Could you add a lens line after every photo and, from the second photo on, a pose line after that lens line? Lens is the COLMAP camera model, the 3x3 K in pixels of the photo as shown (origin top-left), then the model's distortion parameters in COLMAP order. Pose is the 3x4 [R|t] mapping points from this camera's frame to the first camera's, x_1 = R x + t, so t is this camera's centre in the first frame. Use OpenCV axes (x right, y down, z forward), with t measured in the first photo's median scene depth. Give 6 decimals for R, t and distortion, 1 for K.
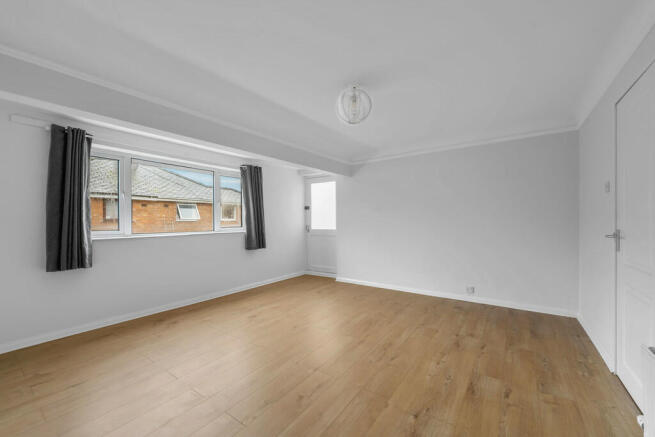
lens RADIAL K [[268.1, 0, 328.4], [0, 268.1, 218.2], [0, 0, 1]] dist [-0.000647, 0.000014]
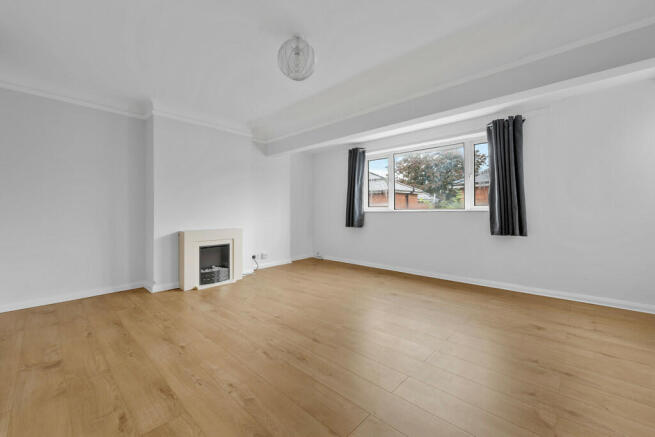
lens RADIAL K [[268.1, 0, 329.6], [0, 268.1, 212.9], [0, 0, 1]] dist [-0.000647, 0.000014]
pose [[-0.138032, 0.015067, -0.990313, 1.138871], [0.012025, 0.999836, 0.013536, 0.090942], [0.990355, -0.010040, -0.138191, 1.456686]]
